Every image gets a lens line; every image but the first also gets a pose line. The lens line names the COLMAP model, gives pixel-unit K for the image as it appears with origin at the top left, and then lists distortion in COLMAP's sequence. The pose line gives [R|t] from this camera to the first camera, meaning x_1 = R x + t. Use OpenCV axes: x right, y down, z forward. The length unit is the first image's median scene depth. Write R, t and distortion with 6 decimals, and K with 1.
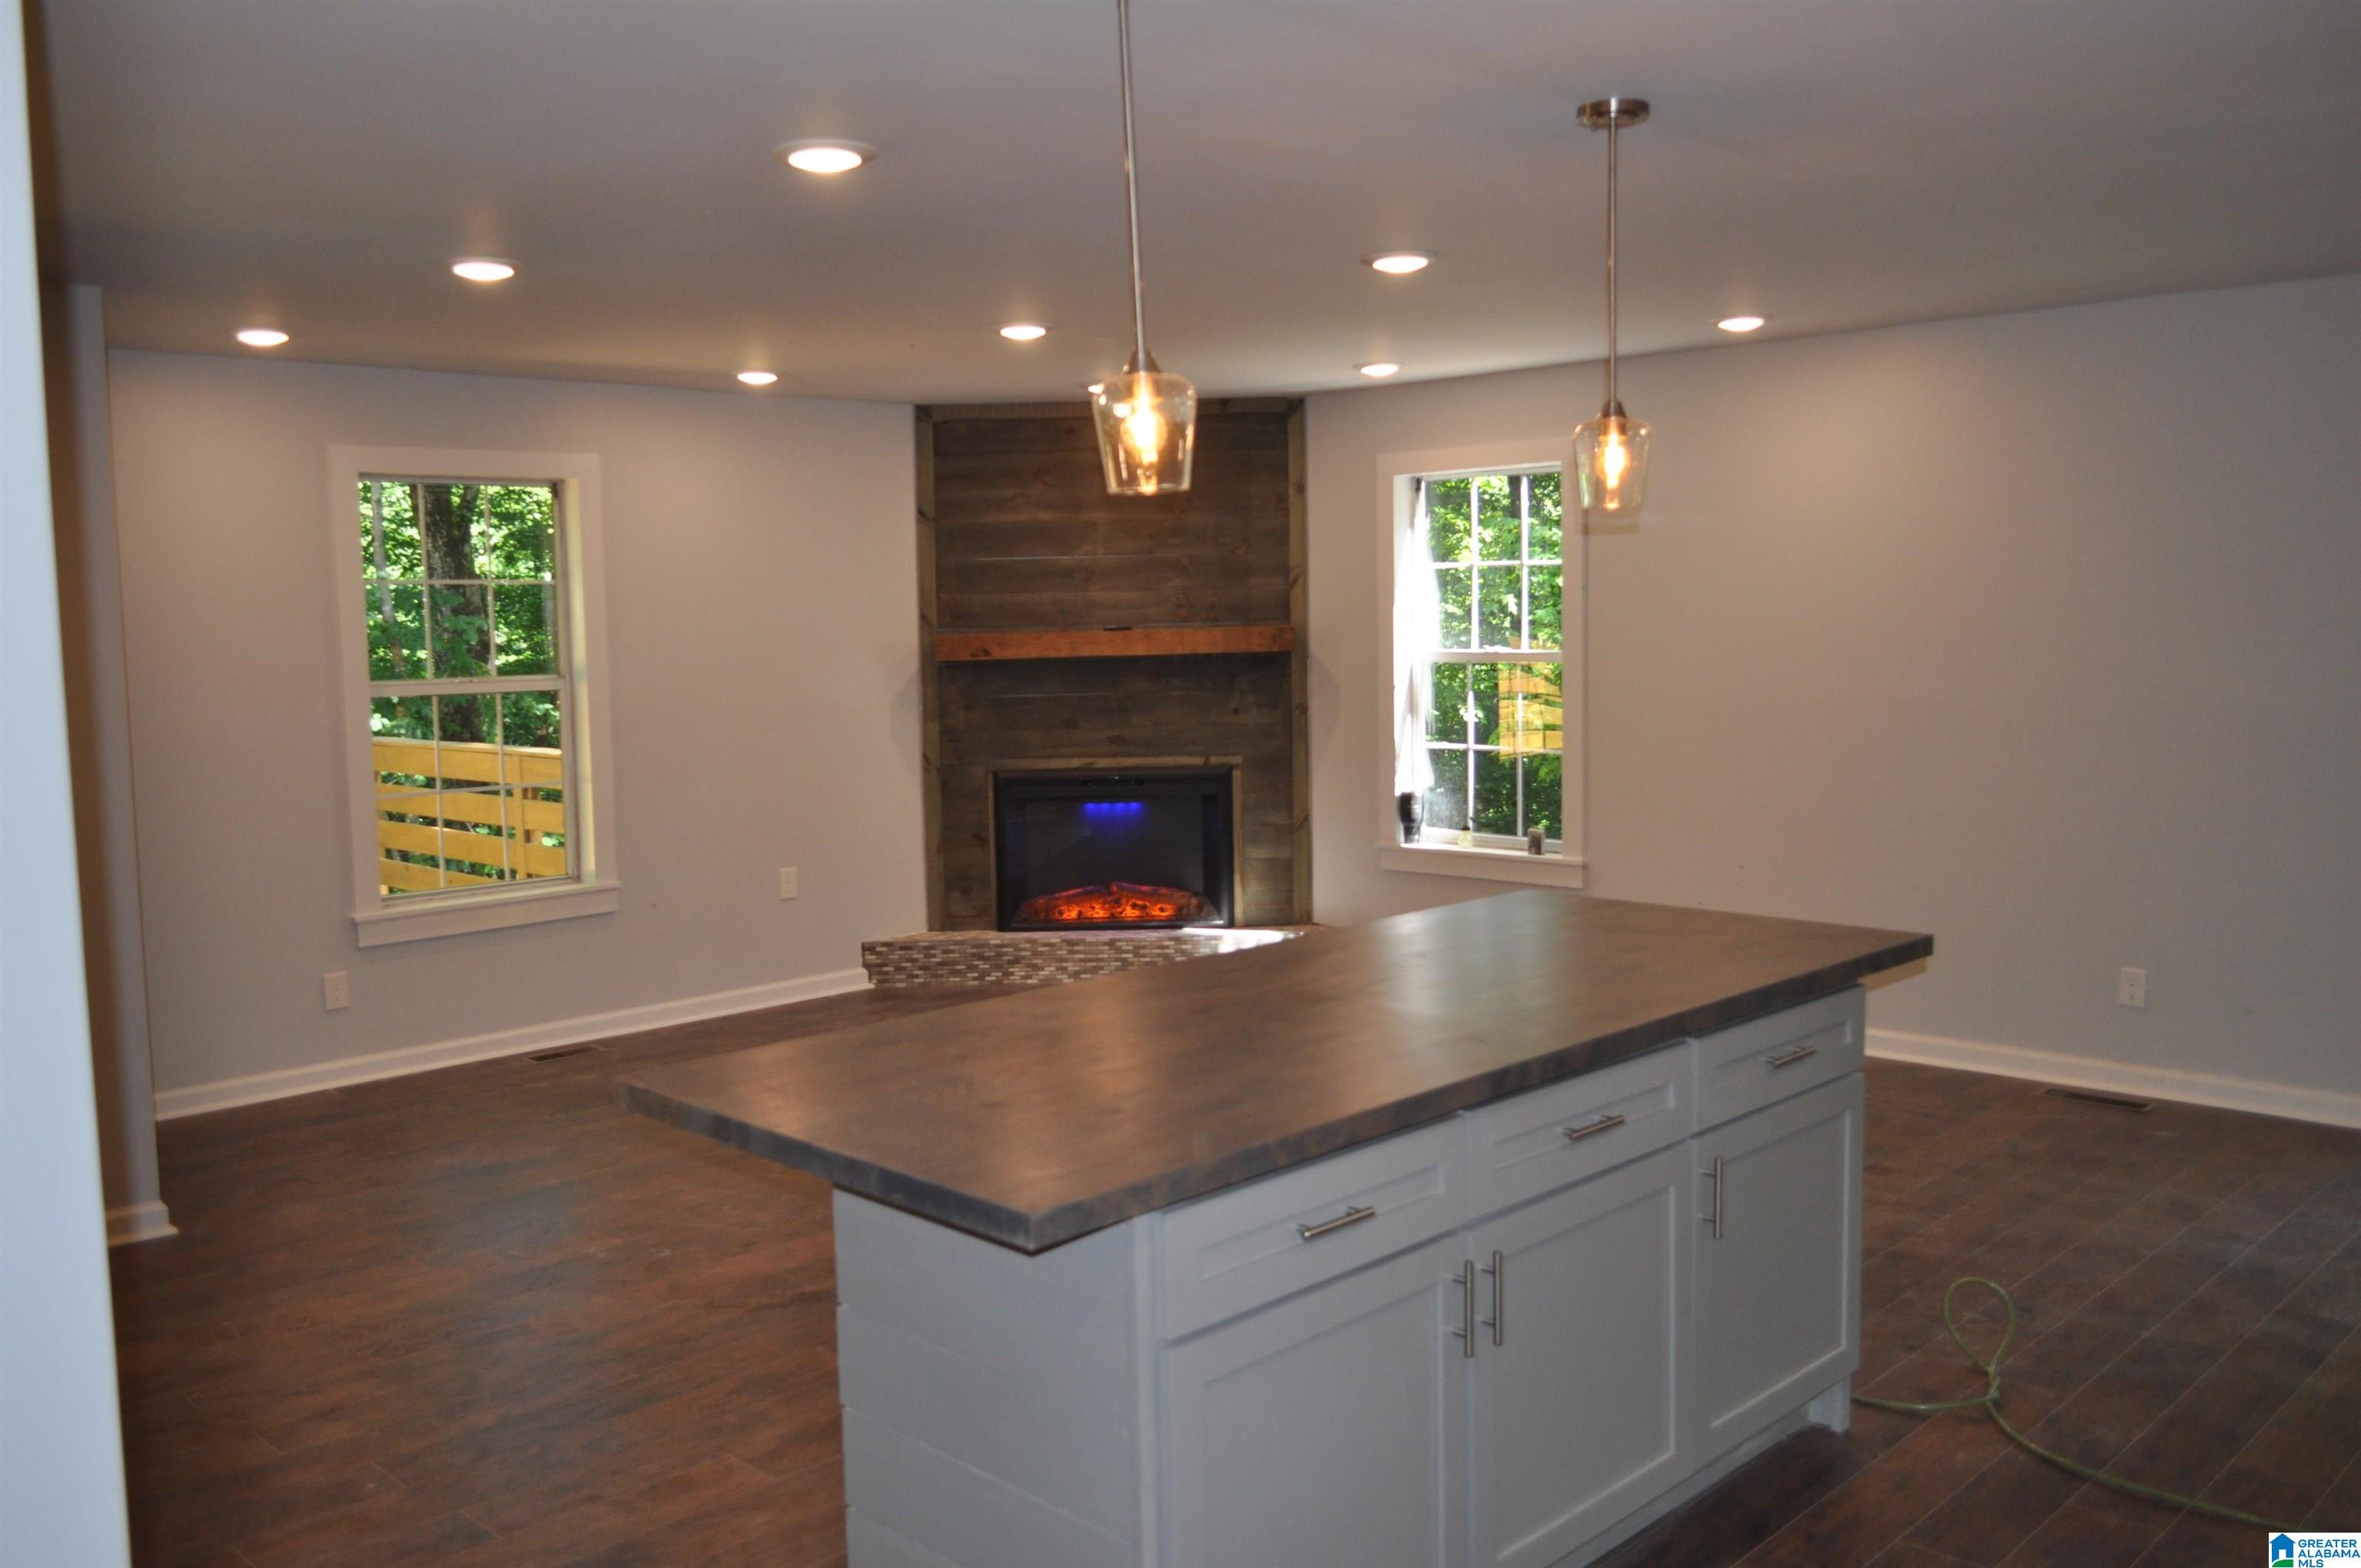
lens RADIAL K [[1943.1, 0, 1175.7], [0, 1943.1, 778.0], [0, 0, 1]] dist [-0.021877, 0.009788]
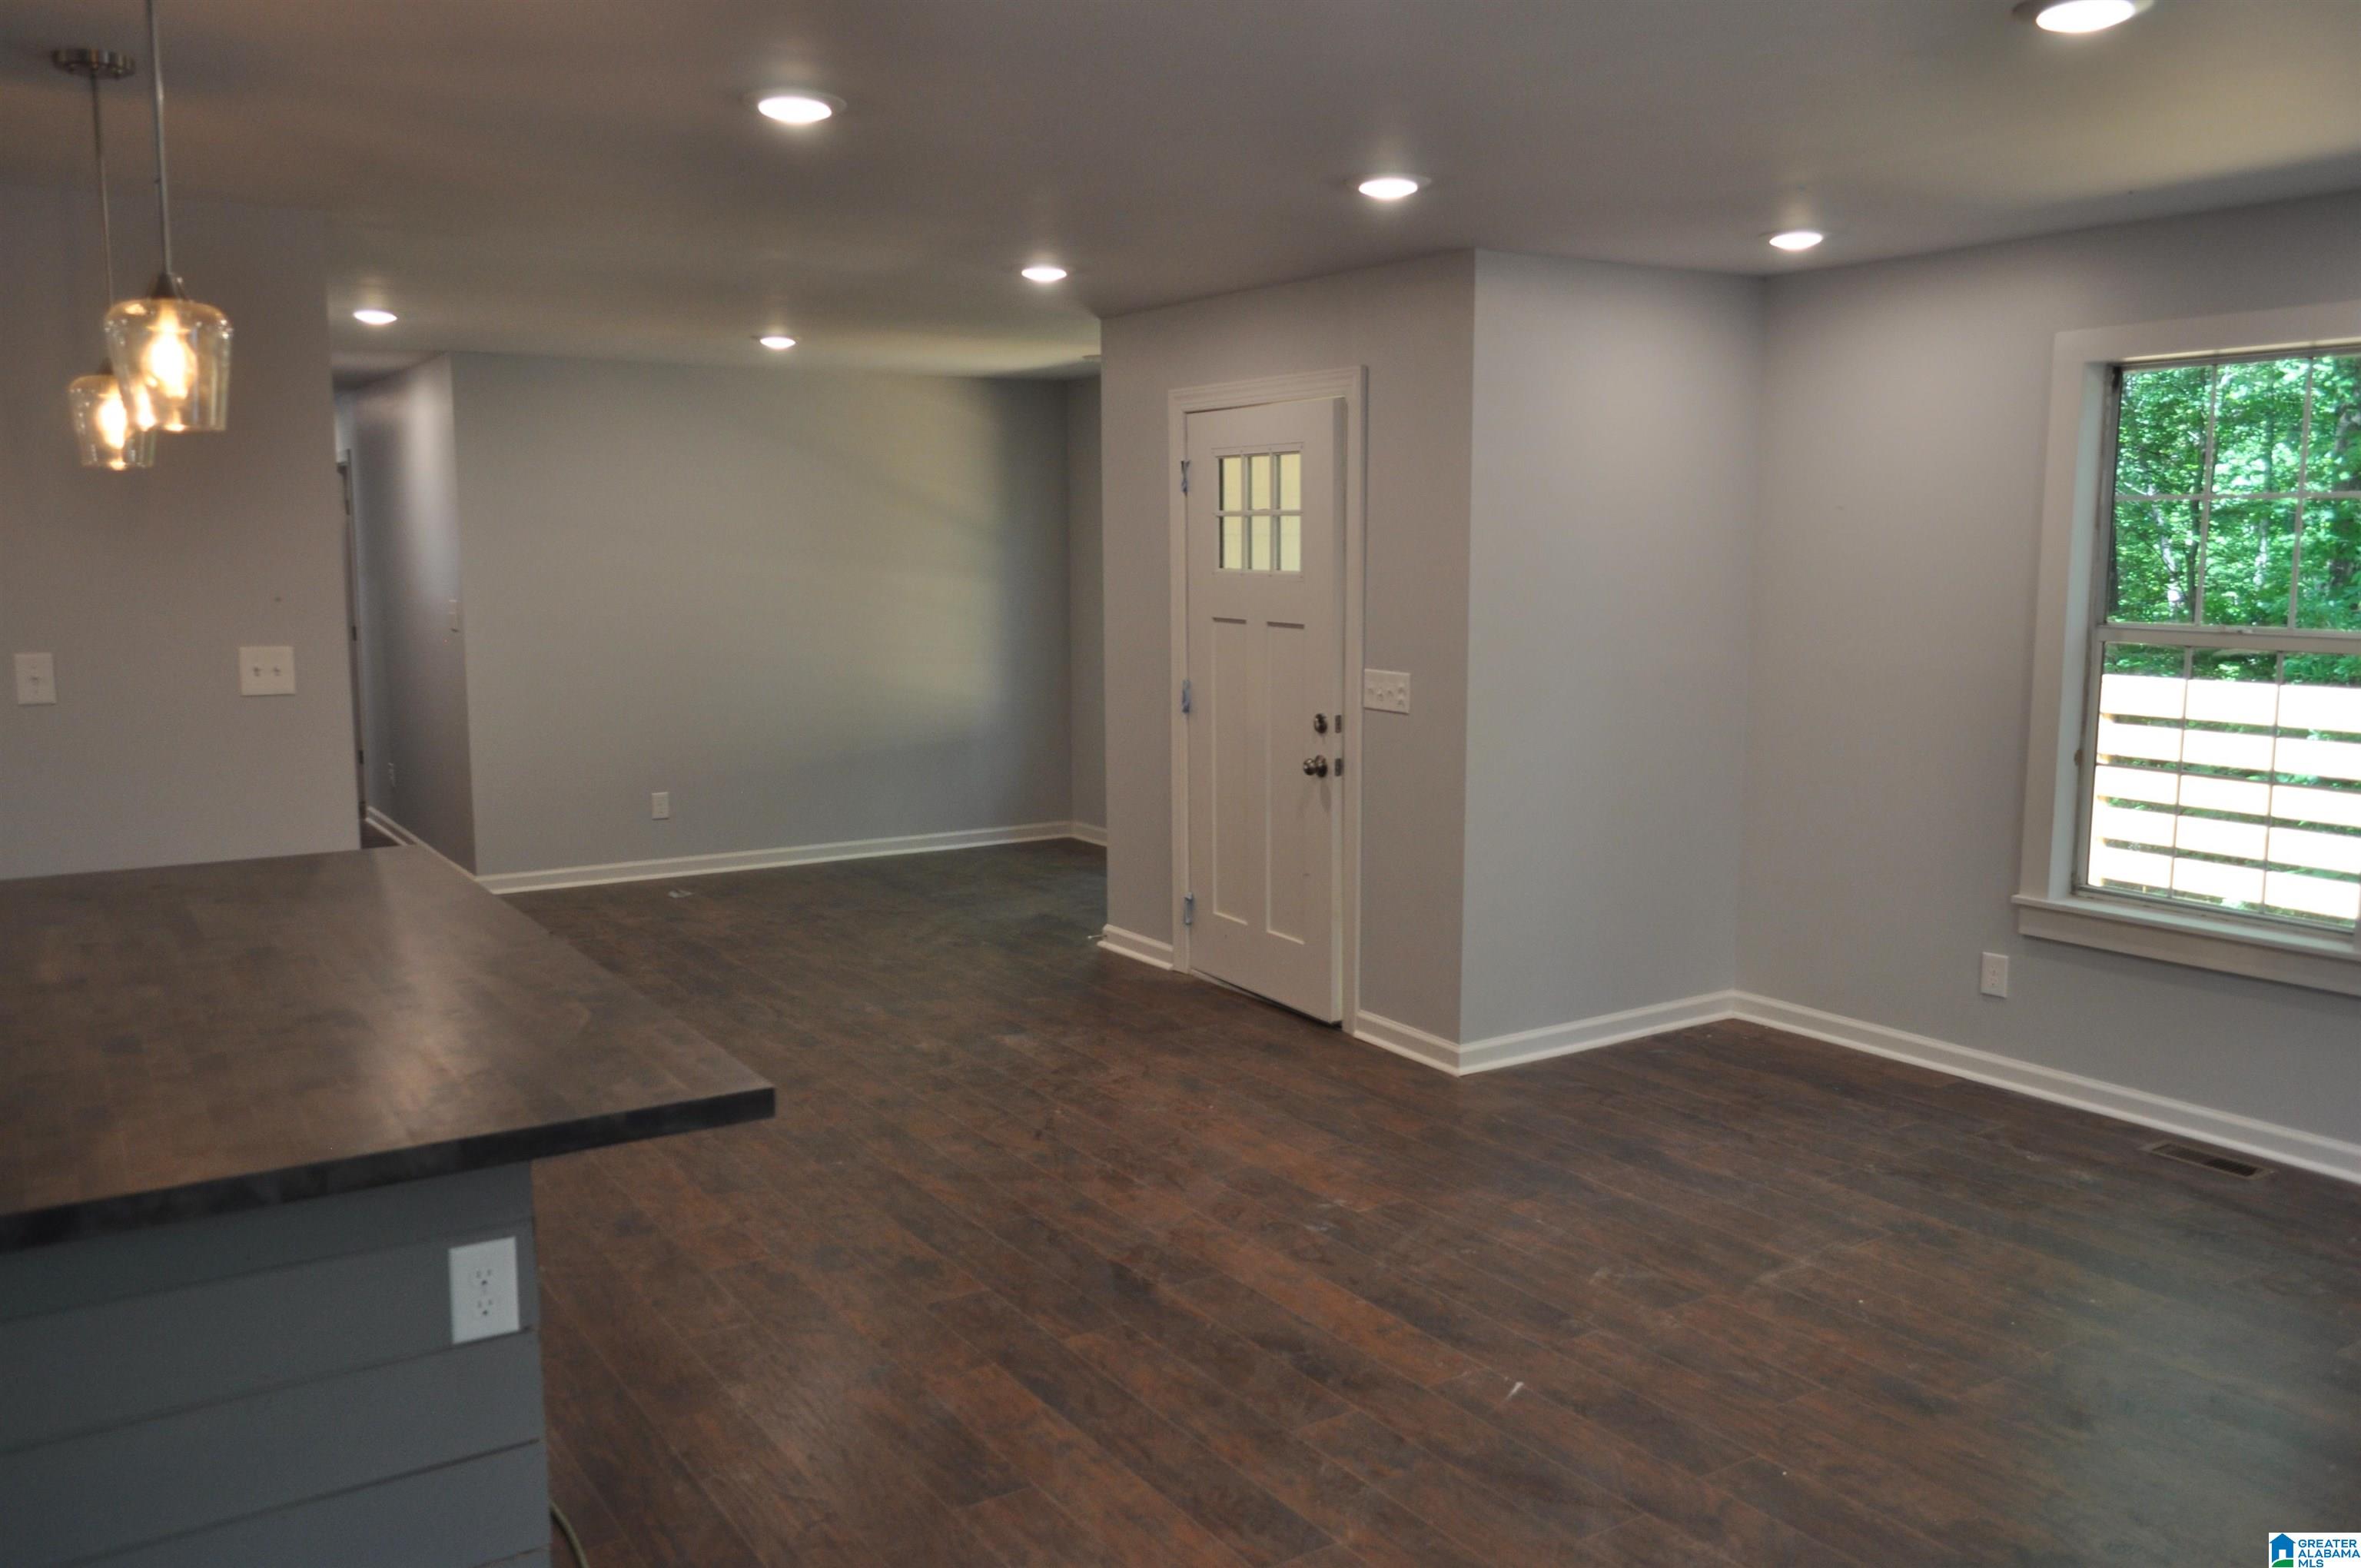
lens RADIAL K [[1843.1, 0, 1173.5], [0, 1843.1, 785.1], [0, 0, 1]] dist [-0.013891, 0.011408]
pose [[-0.210350, 0.147264, -0.966471, 0.345935], [-0.081397, 0.982519, 0.167425, -0.065899], [0.974232, 0.113886, -0.194686, 0.638402]]
